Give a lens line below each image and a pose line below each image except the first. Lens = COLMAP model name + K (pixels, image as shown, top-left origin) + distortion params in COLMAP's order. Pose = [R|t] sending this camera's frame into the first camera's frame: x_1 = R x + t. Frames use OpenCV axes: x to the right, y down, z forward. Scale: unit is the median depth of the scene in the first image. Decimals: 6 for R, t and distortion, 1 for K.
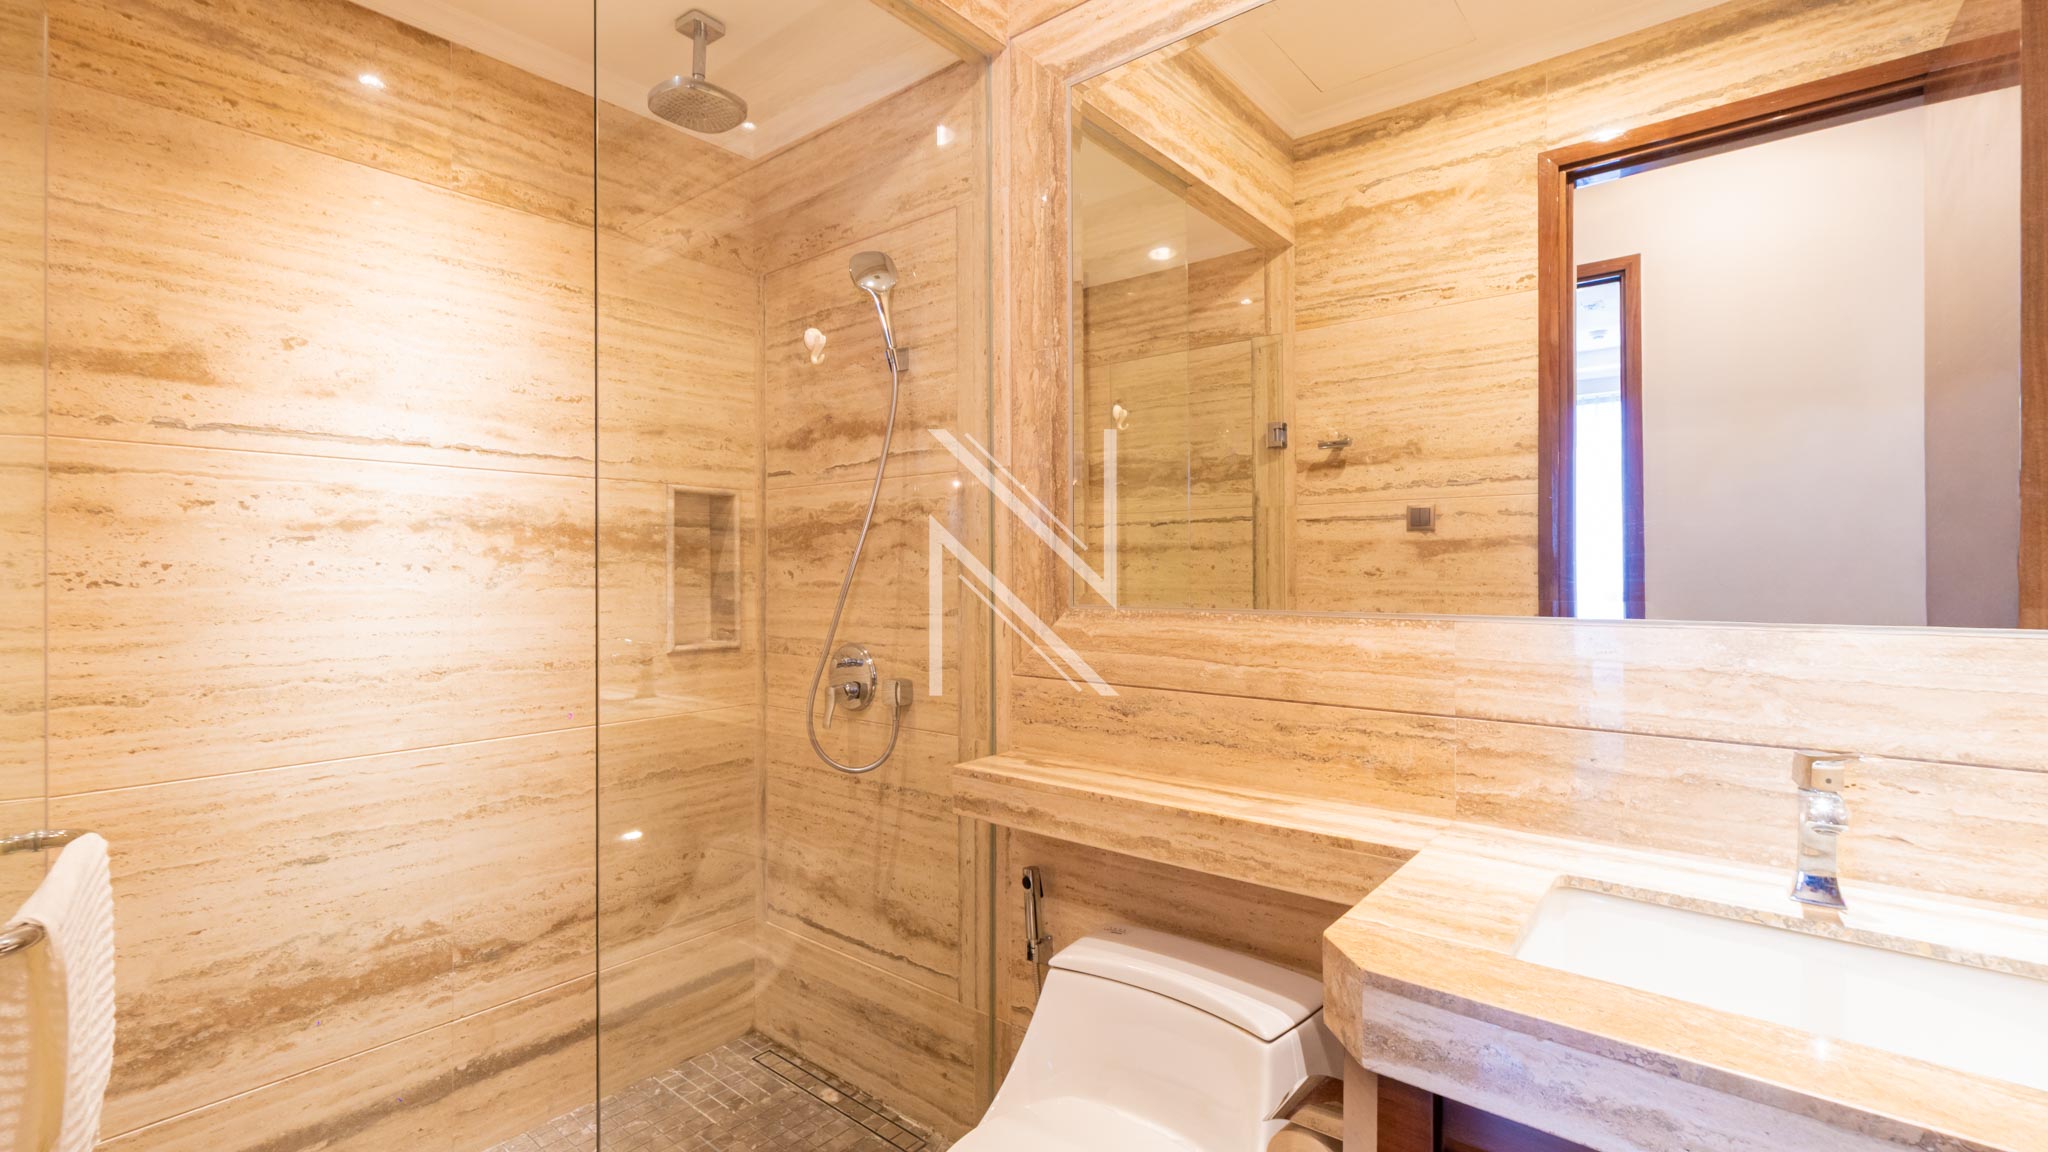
lens RADIAL K [[905.2, 0, 1021.1], [0, 905.2, 575.3], [0, 0, 1]] dist [-0.000069, 0.001452]
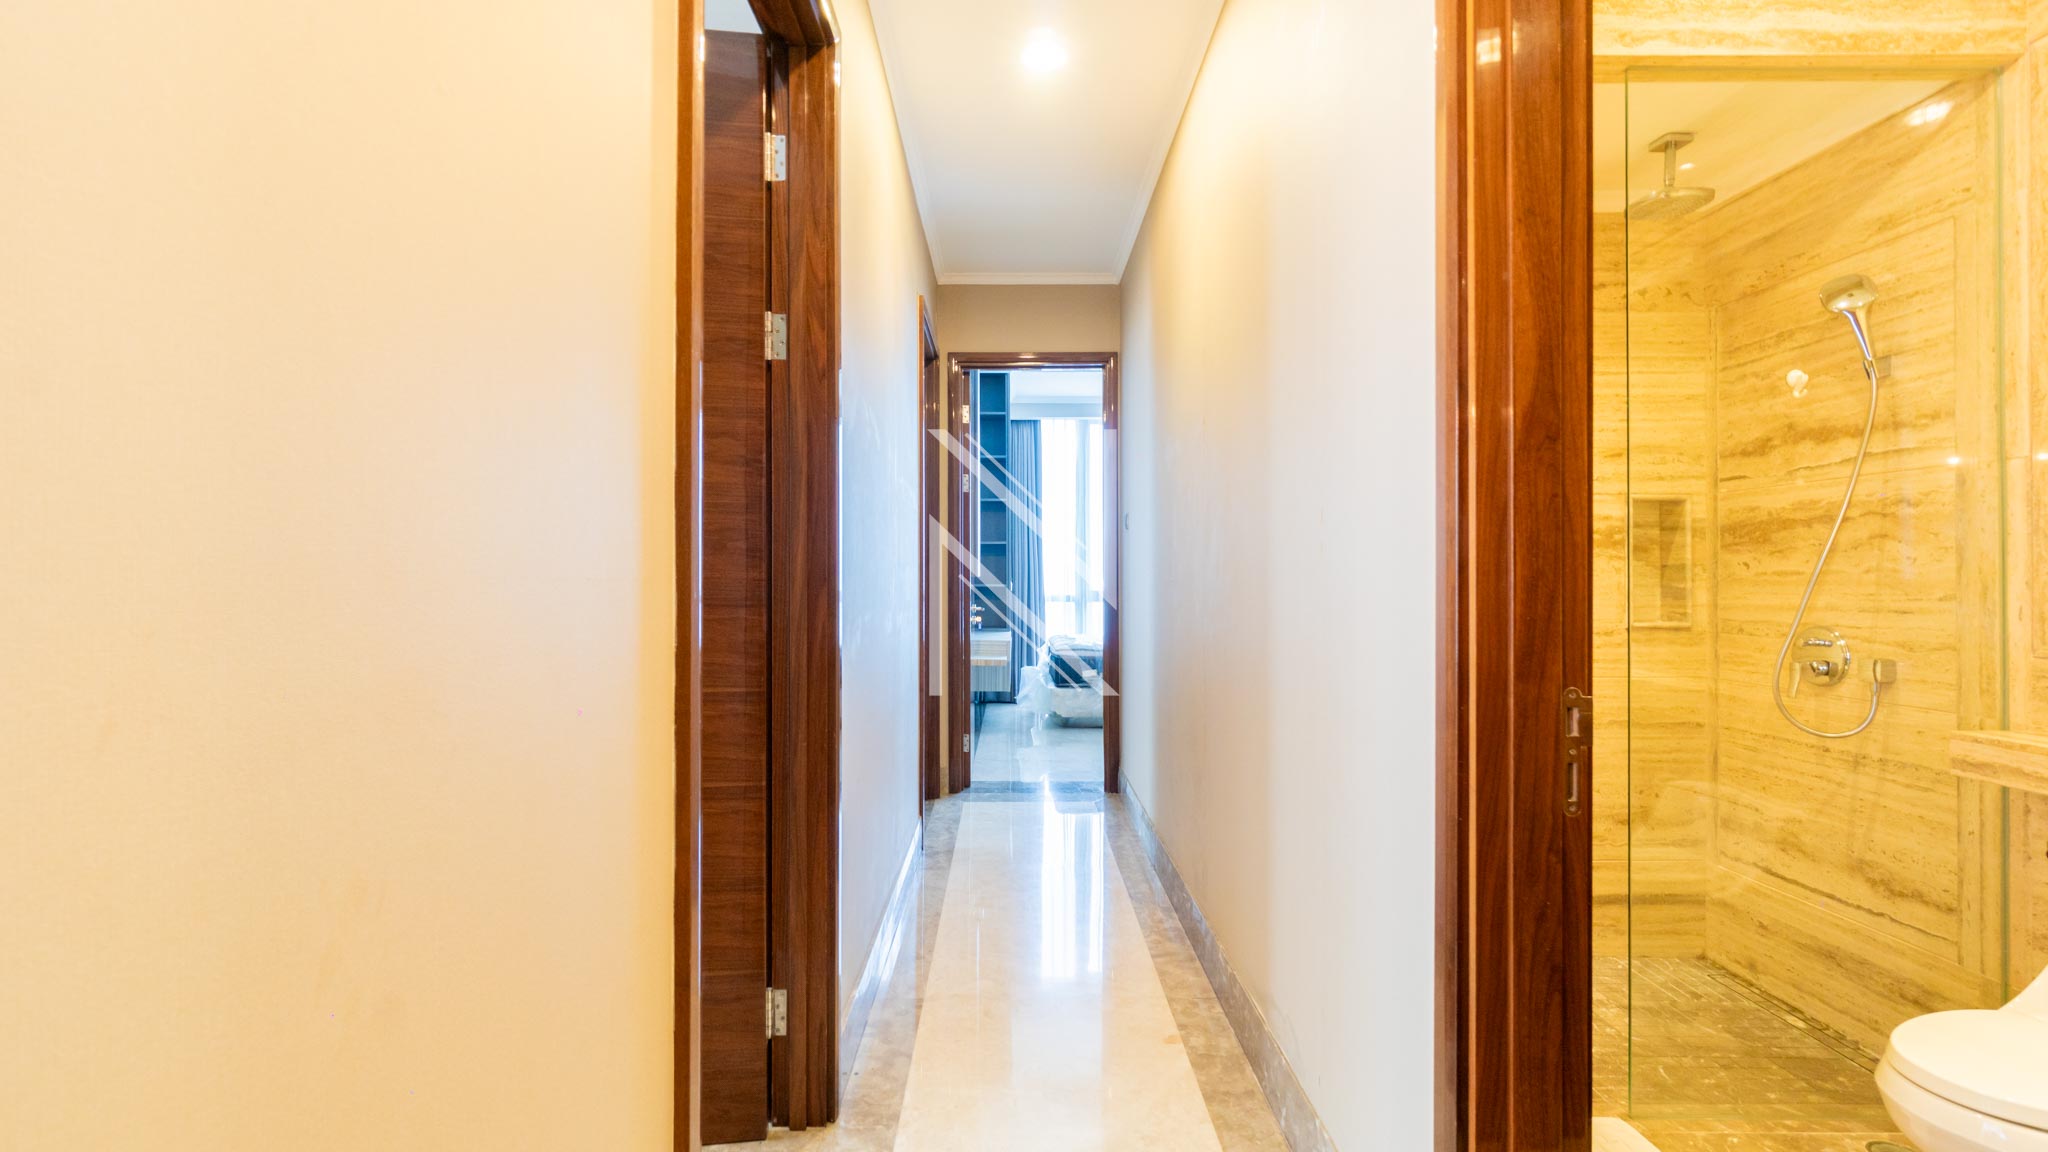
lens RADIAL K [[905.2, 0, 1022.3], [0, 905.2, 577.4], [0, 0, 1]] dist [-0.000069, 0.001452]
pose [[0.645799, -0.000918, -0.763507, 0.031374], [-0.000625, 0.999998, -0.001732, 0.018049], [0.763507, 0.001596, 0.645797, -0.474053]]
